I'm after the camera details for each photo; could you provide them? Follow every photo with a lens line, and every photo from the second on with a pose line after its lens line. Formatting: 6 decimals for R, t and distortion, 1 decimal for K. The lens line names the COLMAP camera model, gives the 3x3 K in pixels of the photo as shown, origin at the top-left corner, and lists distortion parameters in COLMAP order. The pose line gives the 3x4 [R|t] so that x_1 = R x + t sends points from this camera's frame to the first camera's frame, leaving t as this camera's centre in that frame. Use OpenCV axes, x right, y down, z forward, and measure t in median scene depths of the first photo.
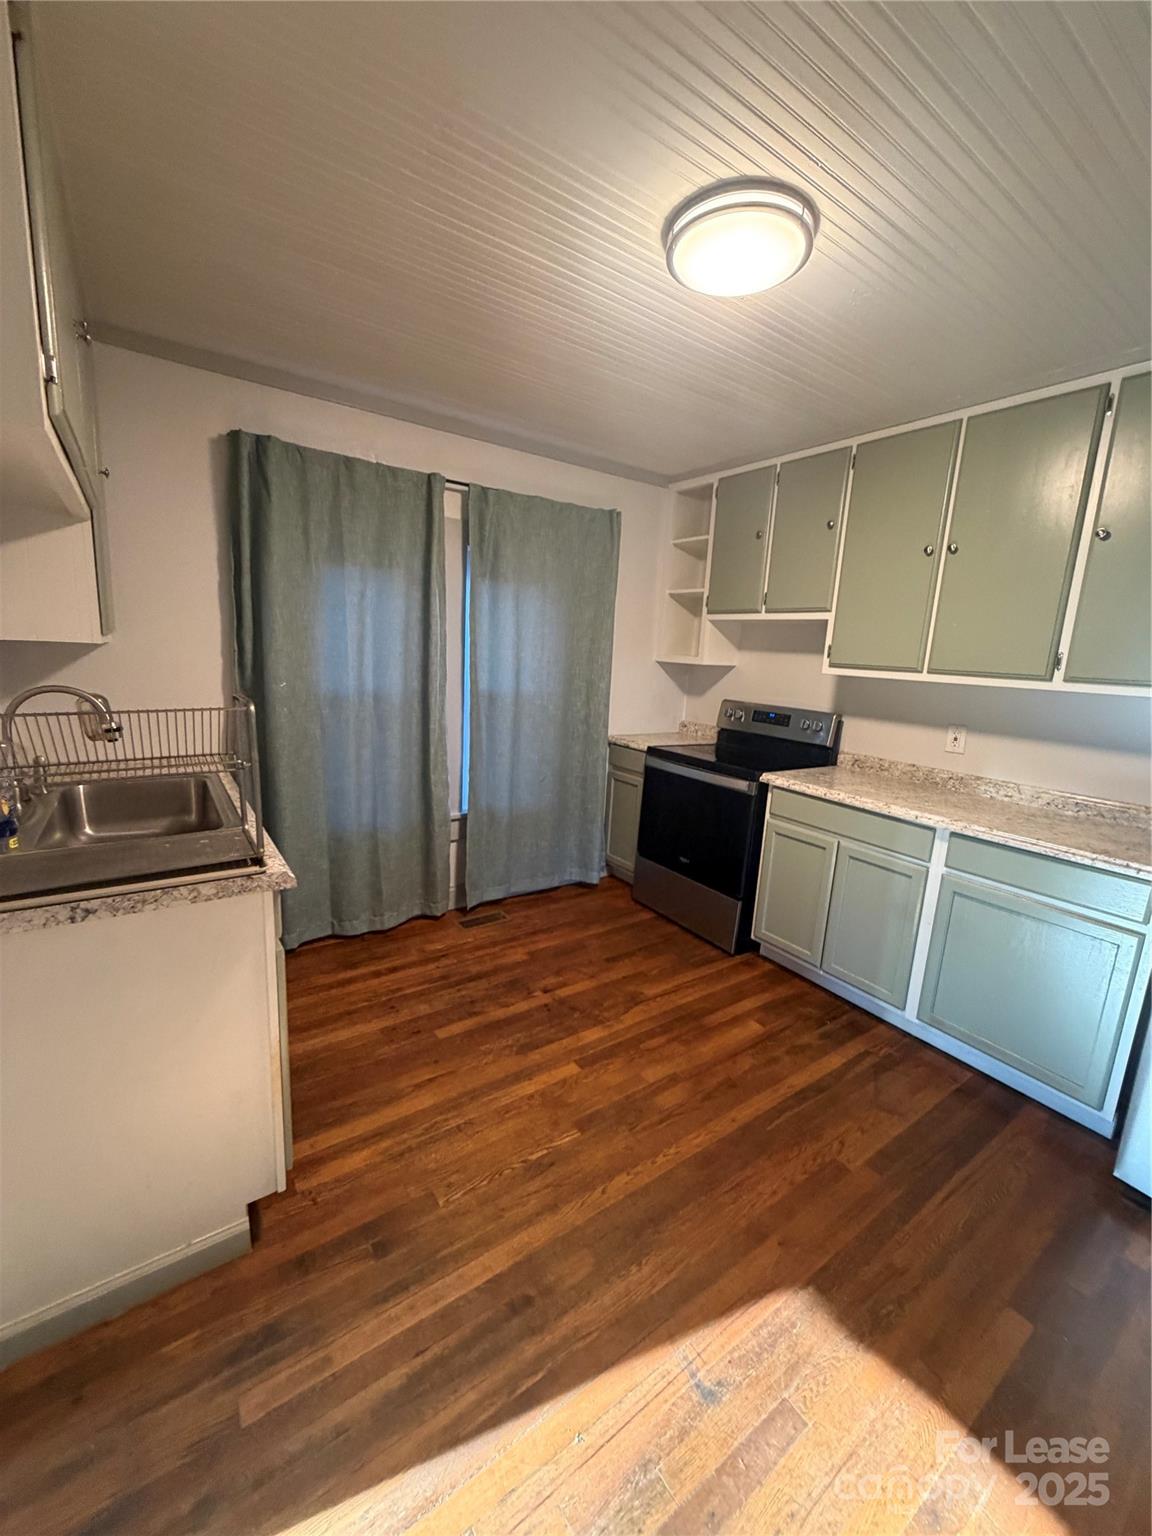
lens RADIAL K [[610.8, 0, 577.1], [0, 610.8, 768.0], [0, 0, 1]] dist [-0.000339, -0.001050]
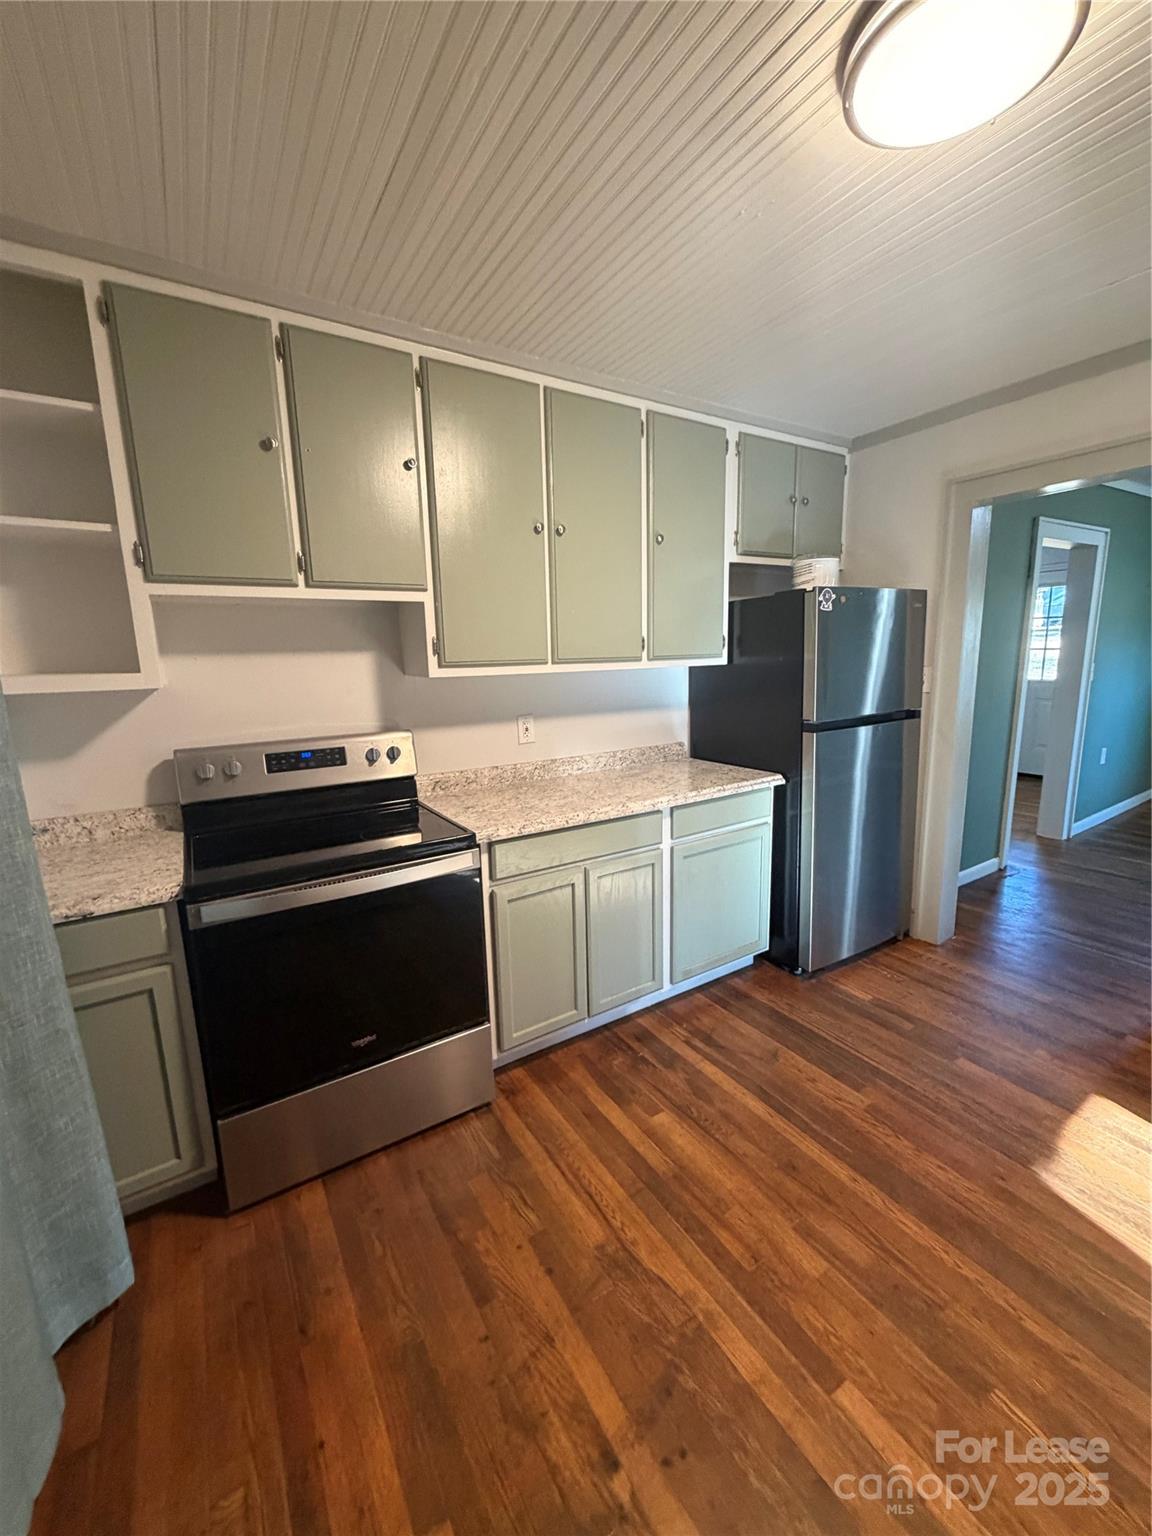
lens RADIAL K [[610.8, 0, 577.3], [0, 610.8, 764.5], [0, 0, 1]] dist [-0.000339, -0.001050]
pose [[0.050056, -0.236458, 0.970351, -0.358899], [0.216705, 0.950995, 0.220563, -0.205483], [-0.974953, 0.199240, 0.098845, 0.896963]]
